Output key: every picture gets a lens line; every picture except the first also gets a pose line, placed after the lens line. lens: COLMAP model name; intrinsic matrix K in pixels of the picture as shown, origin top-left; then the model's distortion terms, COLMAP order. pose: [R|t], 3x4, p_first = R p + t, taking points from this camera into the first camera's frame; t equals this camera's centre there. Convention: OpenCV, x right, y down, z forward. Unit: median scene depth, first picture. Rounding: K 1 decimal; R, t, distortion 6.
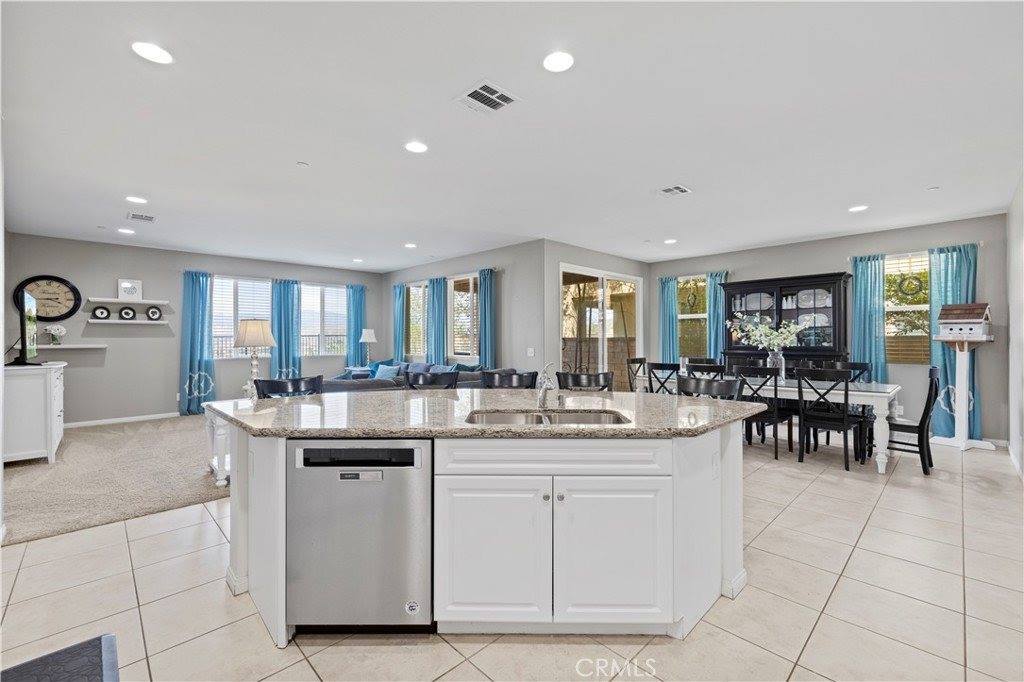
lens RADIAL K [[429.7, 0, 505.0], [0, 429.7, 340.0], [0, 0, 1]] dist [0.003936, 0.000248]
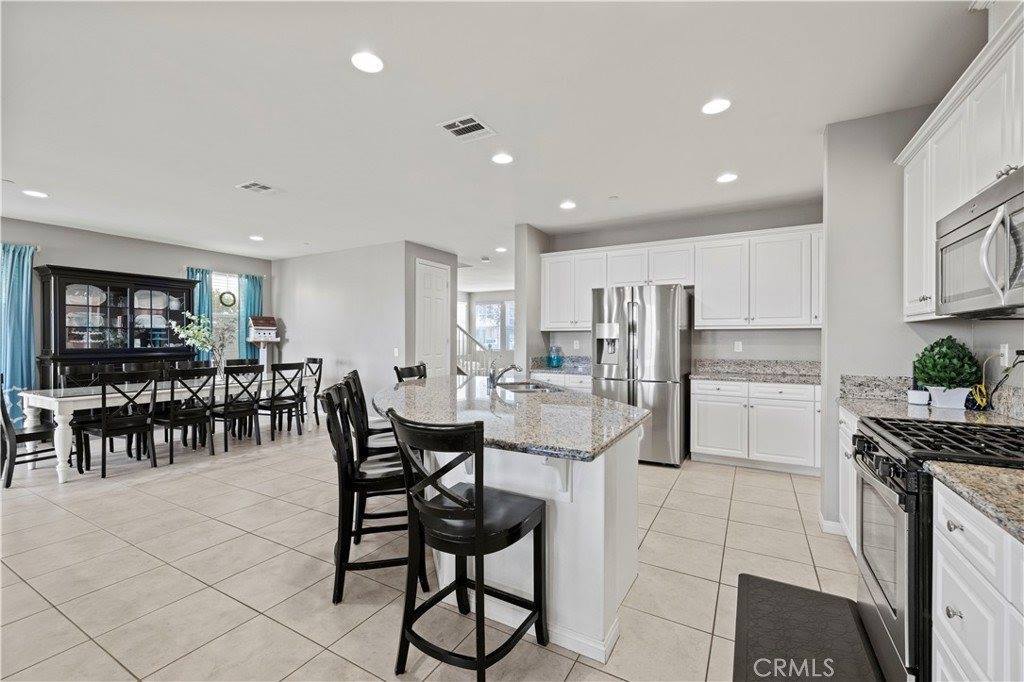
lens RADIAL K [[434.3, 0, 509.8], [0, 434.3, 337.4], [0, 0, 1]] dist [0.000348, 0.000133]
pose [[-0.287948, 0.007969, 0.957613, -0.532082], [0.003280, 0.999968, -0.007335, 0.001125], [-0.957640, 0.001029, -0.287965, 0.555034]]
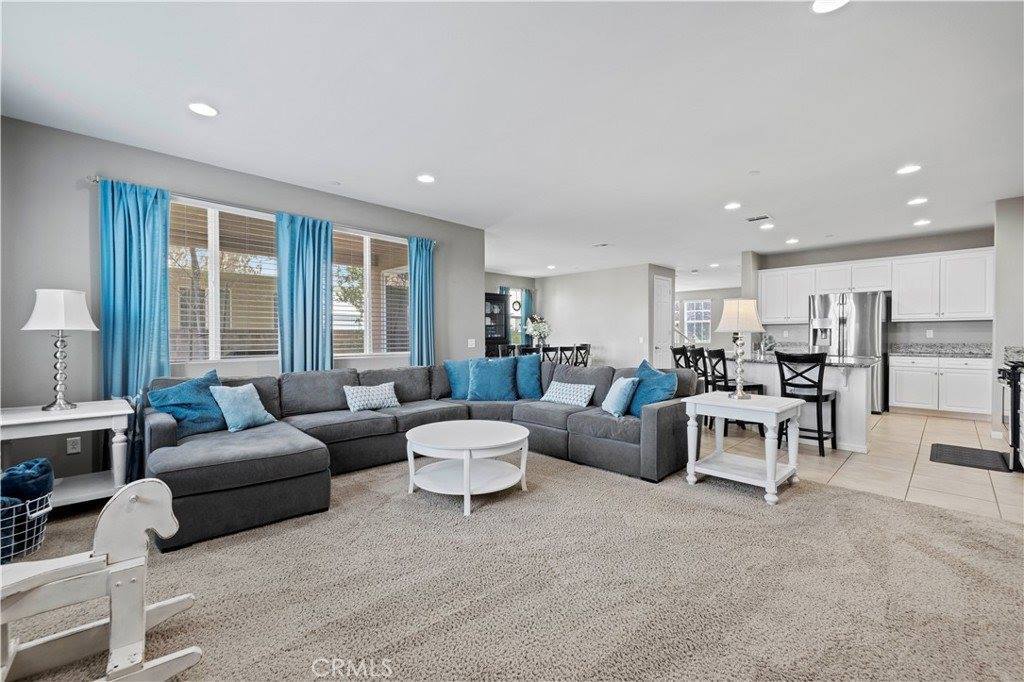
lens RADIAL K [[424.0, 0, 513.5], [0, 424.0, 339.6], [0, 0, 1]] dist [-0.001002, -0.000272]
pose [[-0.004939, -0.004864, 0.999976, -0.971982], [0.005314, 0.999974, 0.004890, 0.018108], [-0.999974, 0.005338, -0.004913, 0.999018]]
